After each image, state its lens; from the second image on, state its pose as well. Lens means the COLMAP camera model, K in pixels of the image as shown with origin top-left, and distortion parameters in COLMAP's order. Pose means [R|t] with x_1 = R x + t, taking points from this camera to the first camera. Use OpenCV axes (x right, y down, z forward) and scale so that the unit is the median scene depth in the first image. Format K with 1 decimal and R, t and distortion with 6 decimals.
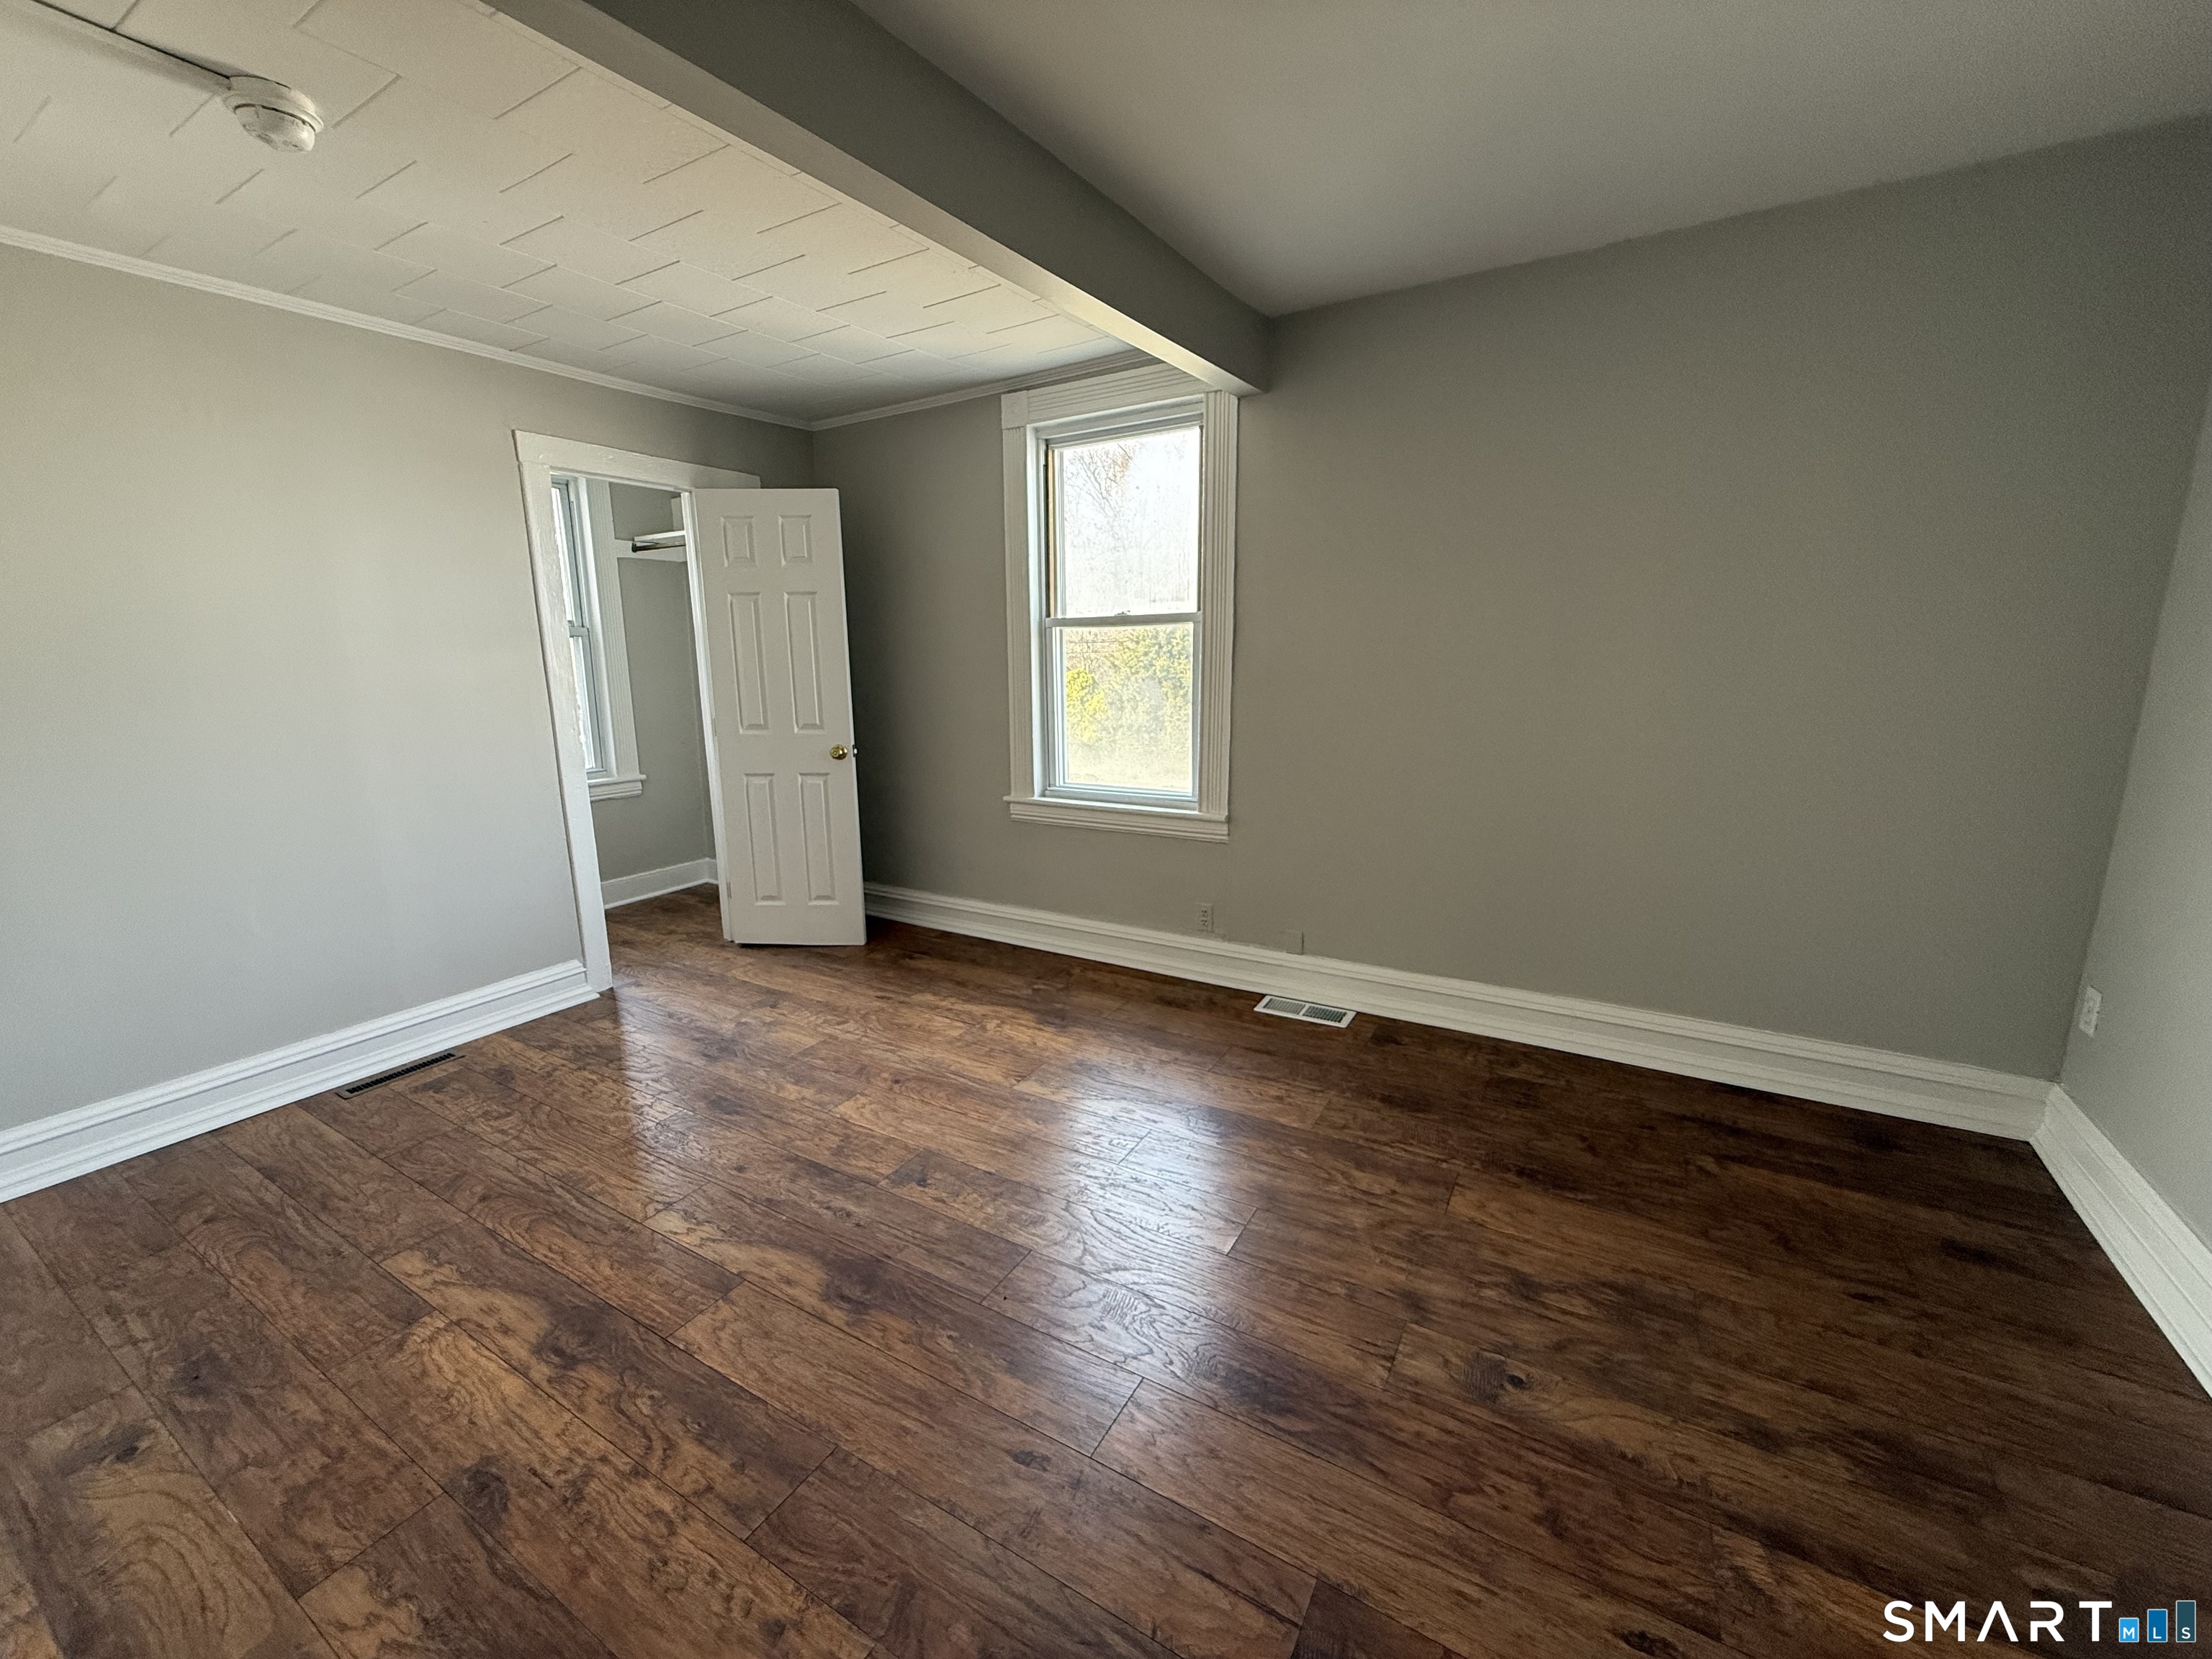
lens RADIAL K [[877.8, 0, 1098.5], [0, 877.8, 828.9], [0, 0, 1]] dist [0.000143, -0.000026]
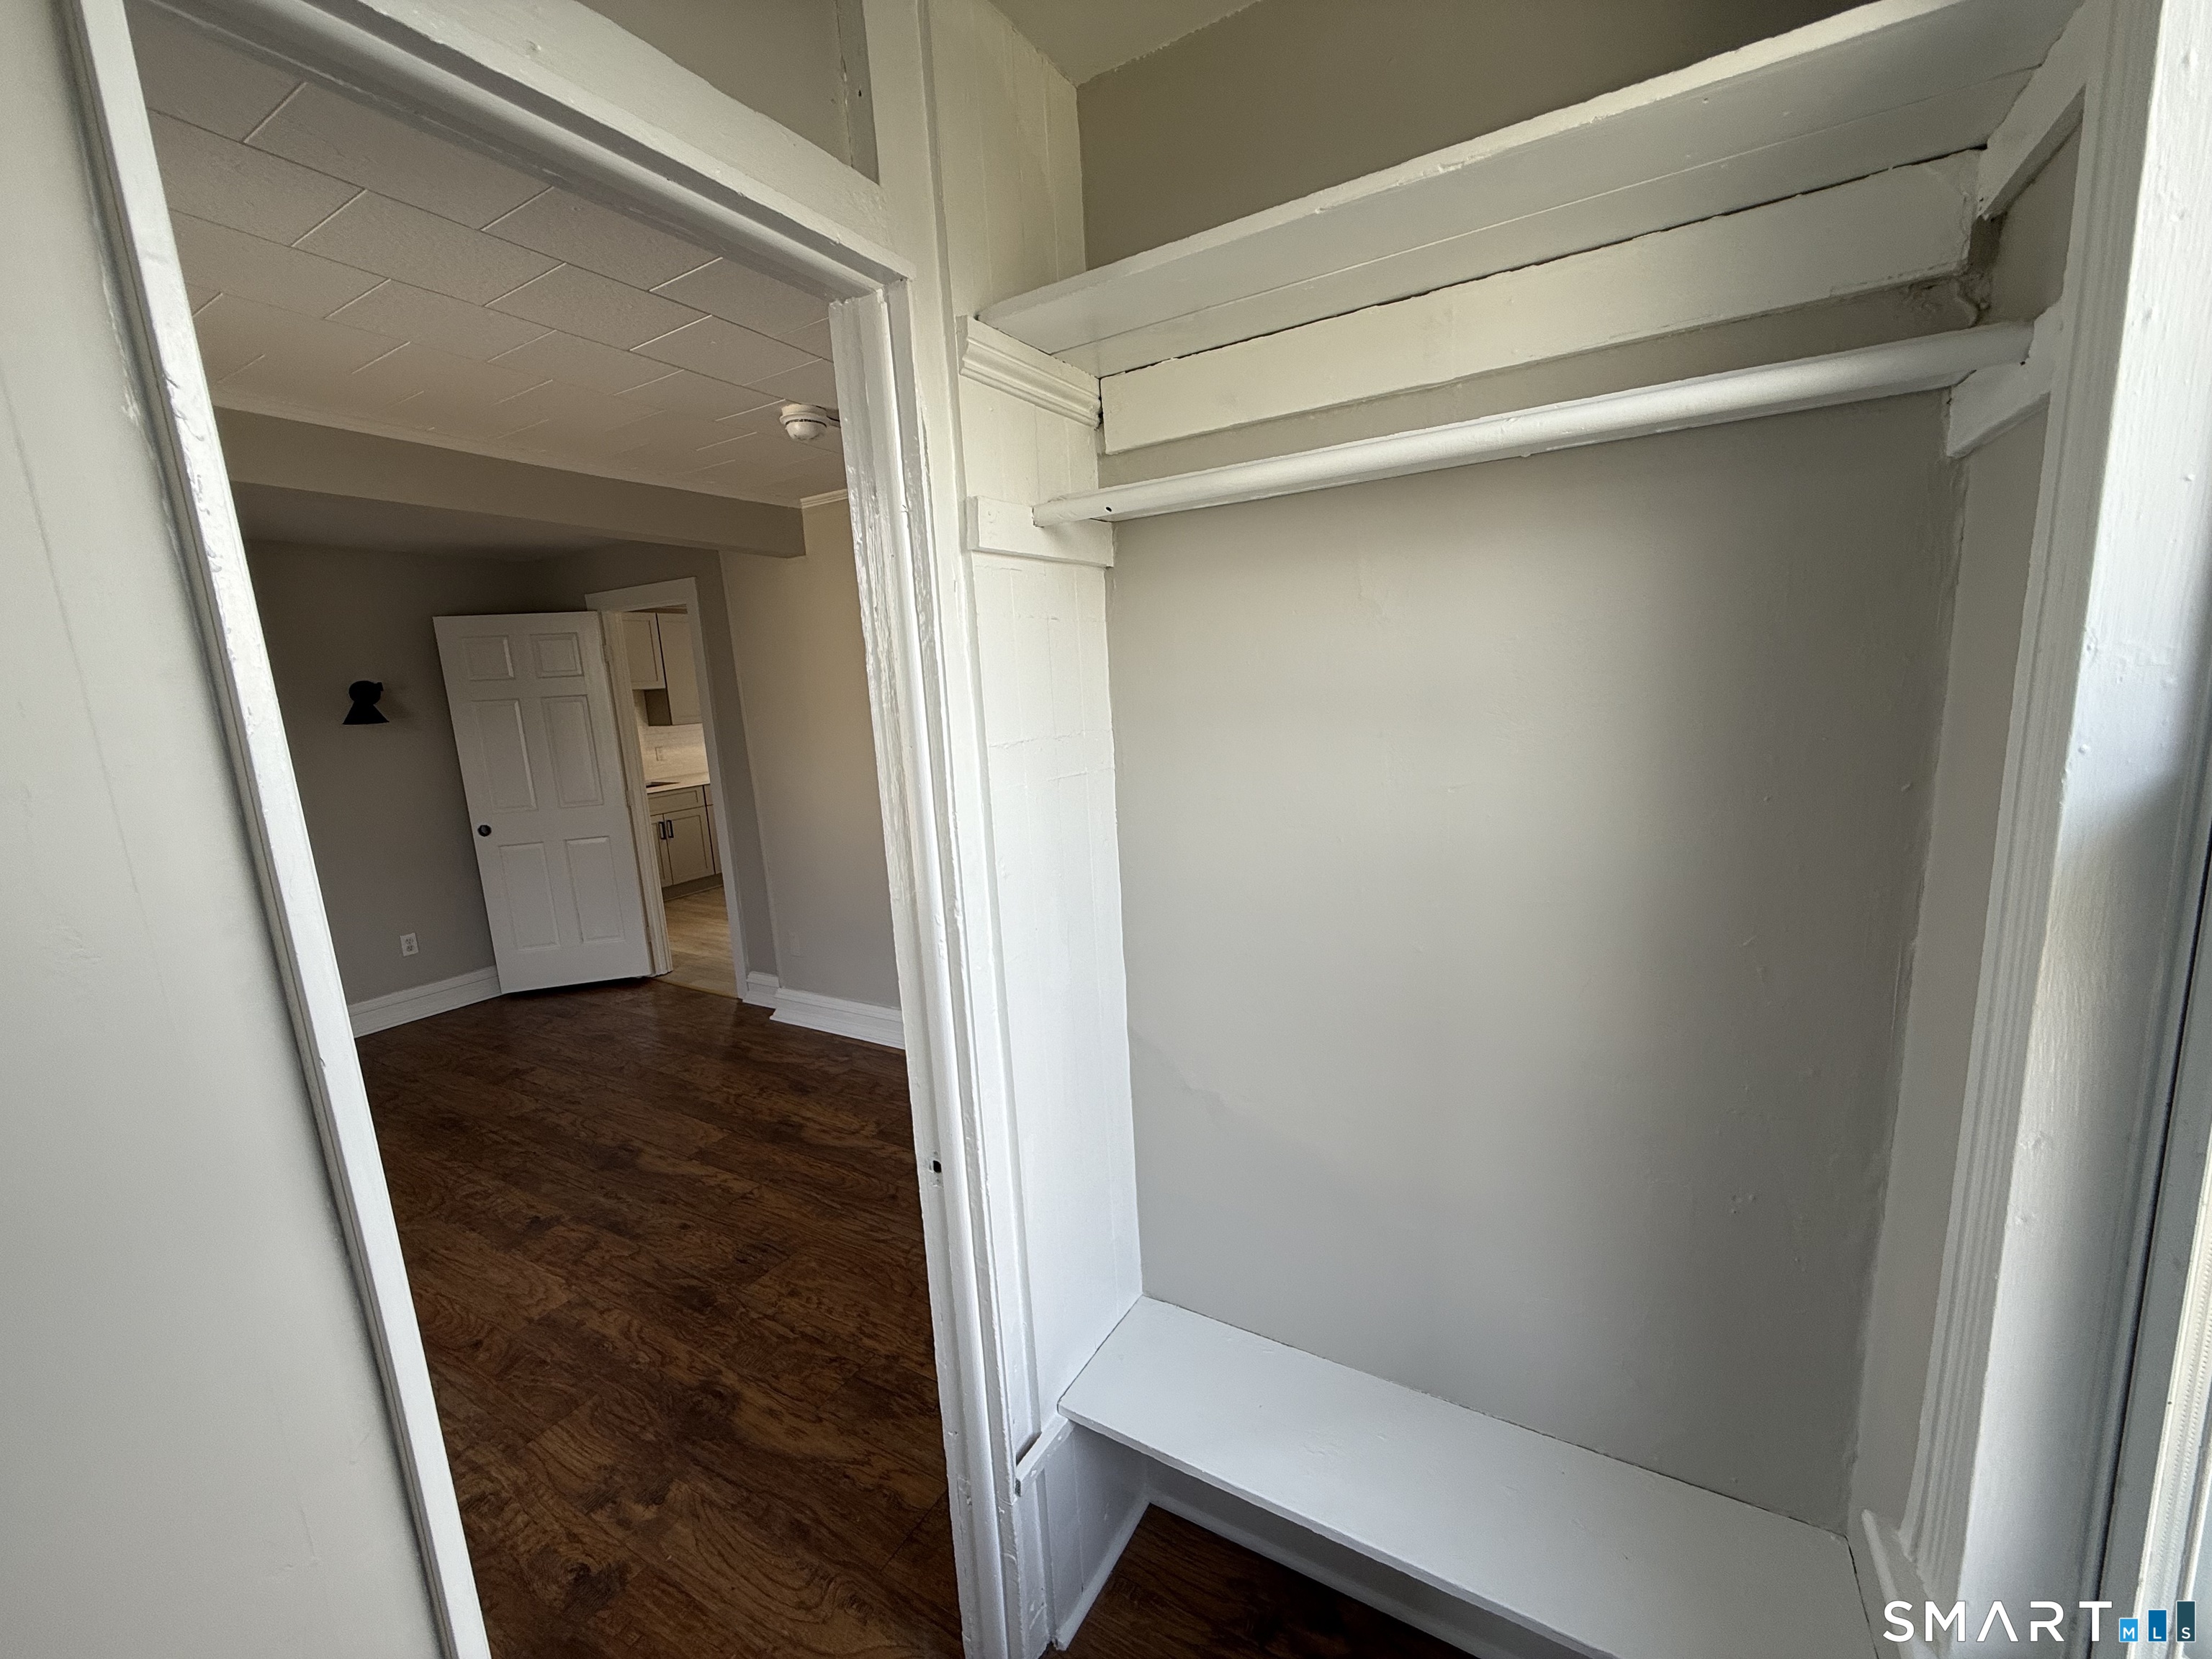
lens RADIAL K [[877.8, 0, 1098.5], [0, 877.8, 828.9], [0, 0, 1]] dist [0.000143, -0.000026]
pose [[-0.997830, 0.065843, -0.000801, -1.062468], [0.061022, 0.929210, 0.364479, -0.516295], [0.024742, 0.363639, -0.931211, 2.050417]]
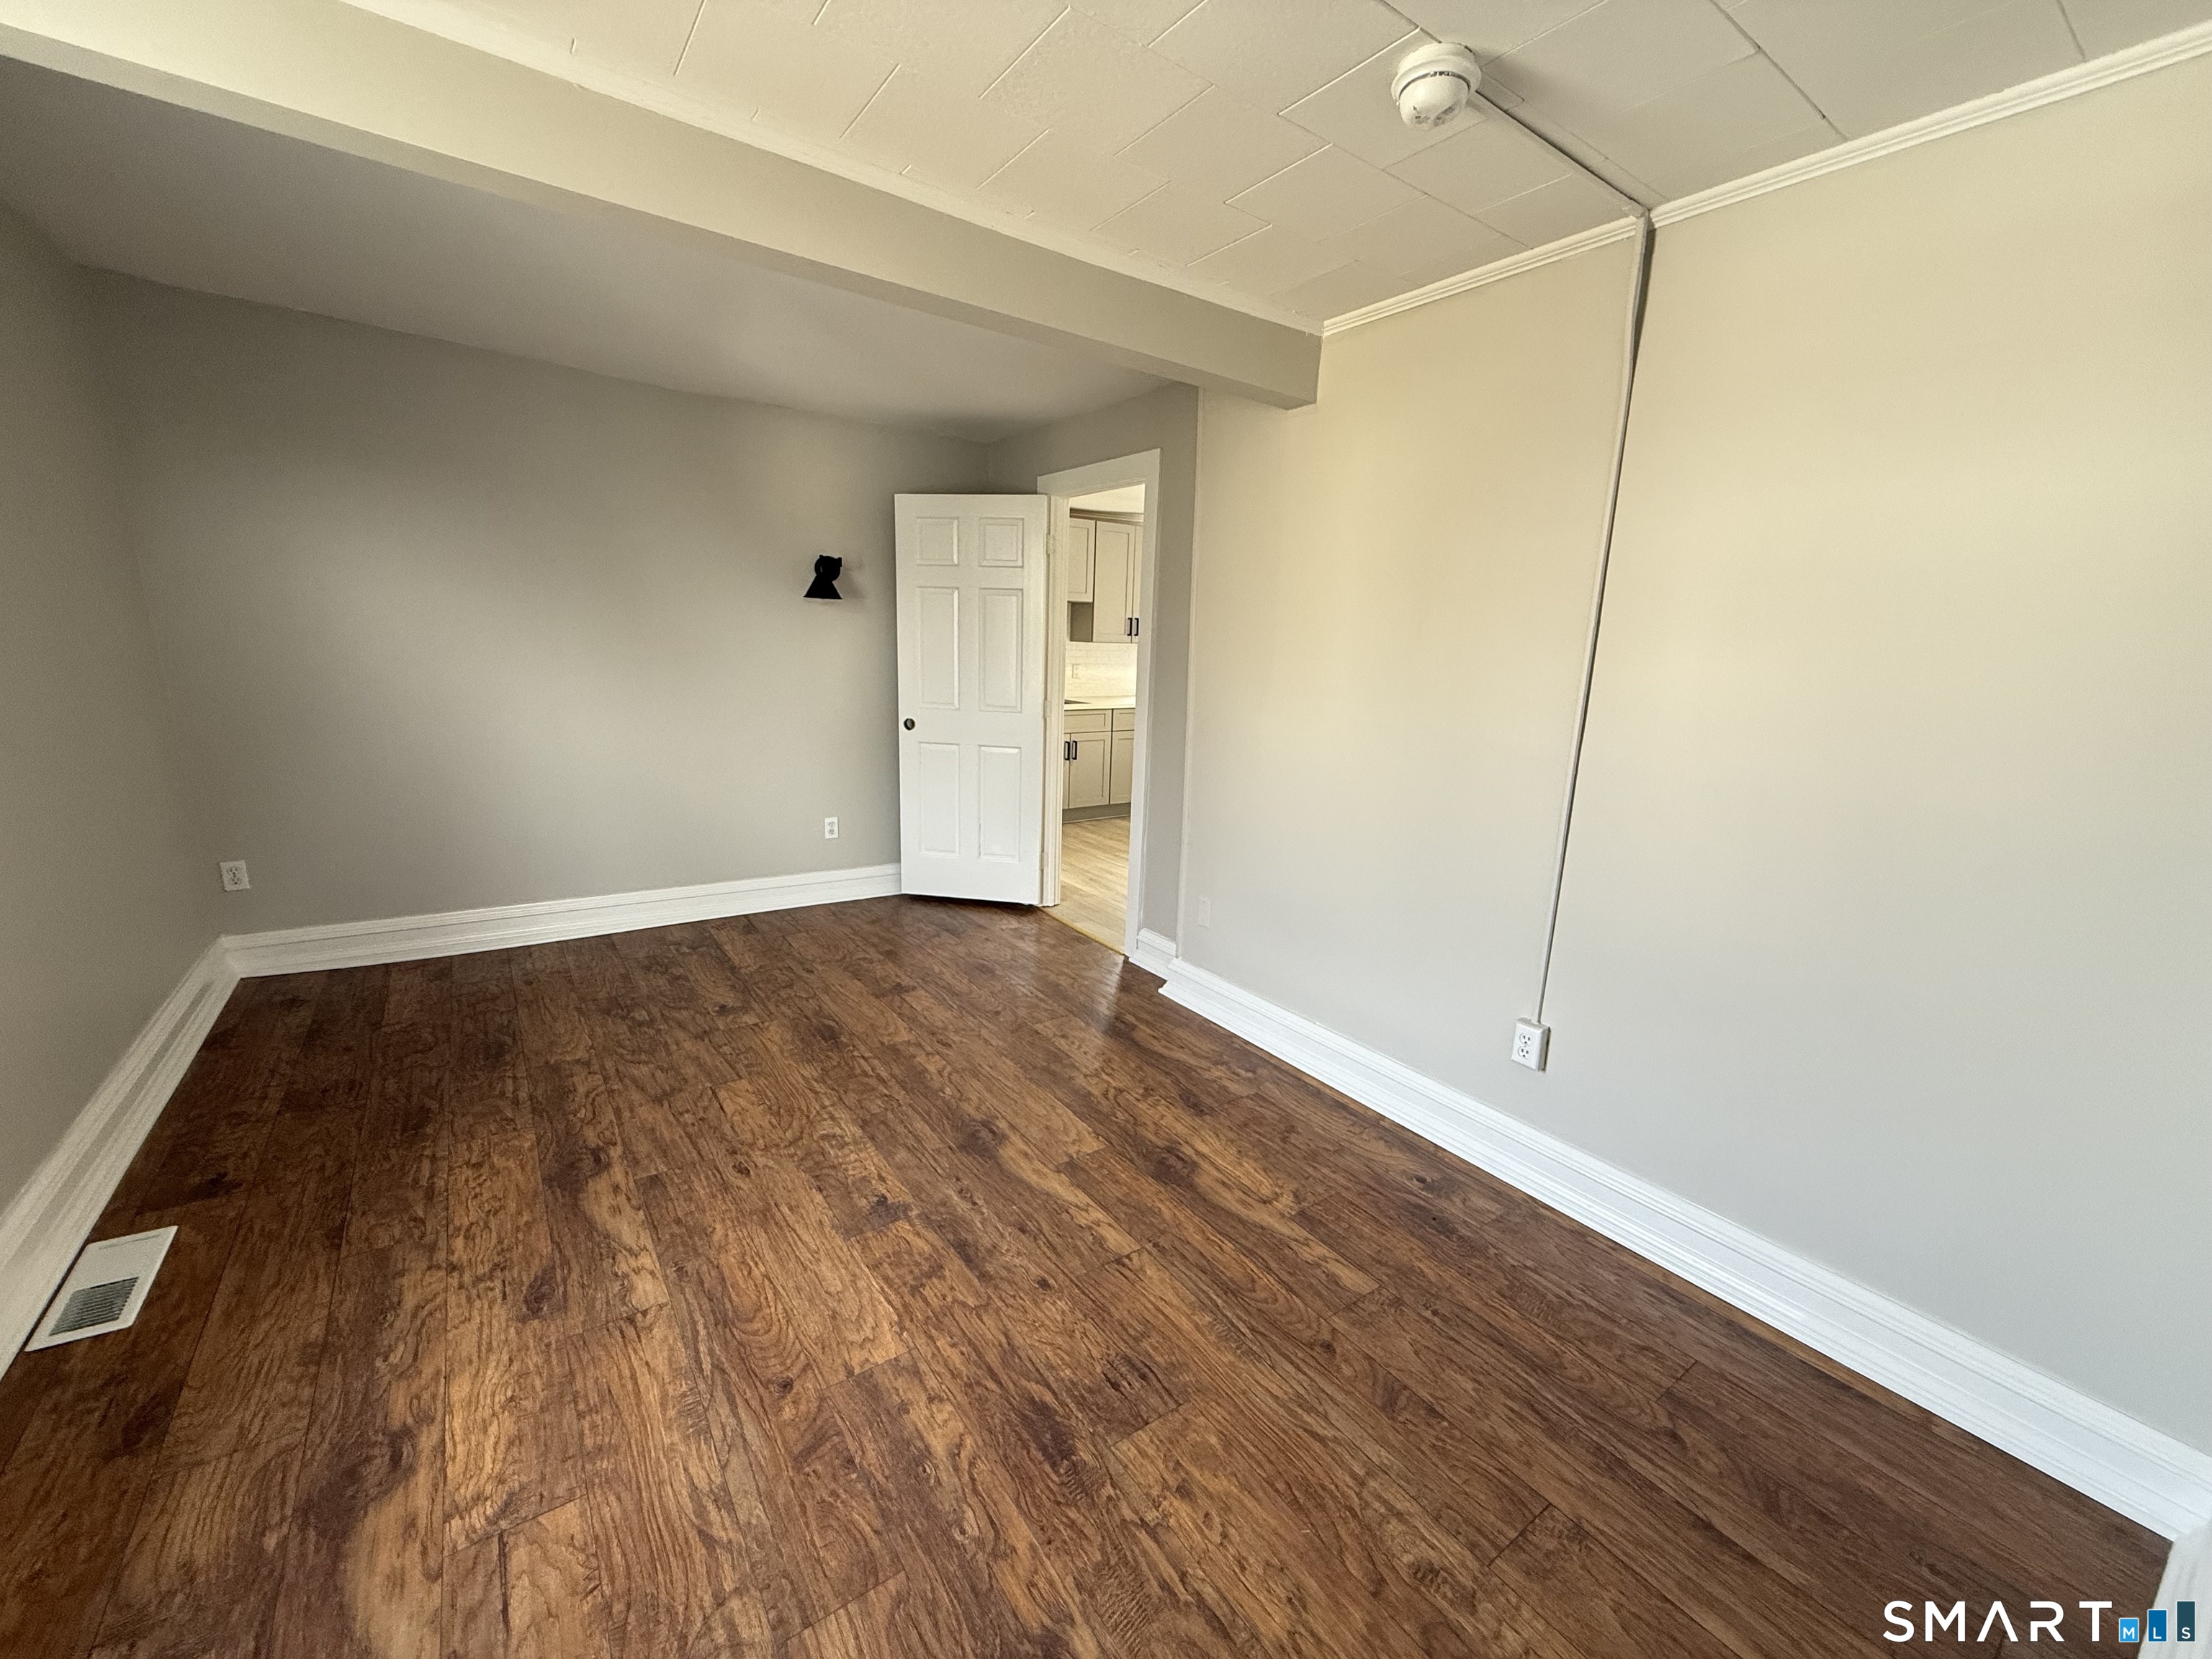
lens RADIAL K [[877.8, 0, 1098.5], [0, 877.8, 828.9], [0, 0, 1]] dist [0.000143, -0.000026]
pose [[-0.914444, -0.107841, 0.390080, -0.800684], [0.055974, 0.920881, 0.385804, -0.364221], [-0.400823, 0.374630, -0.836058, 1.650030]]
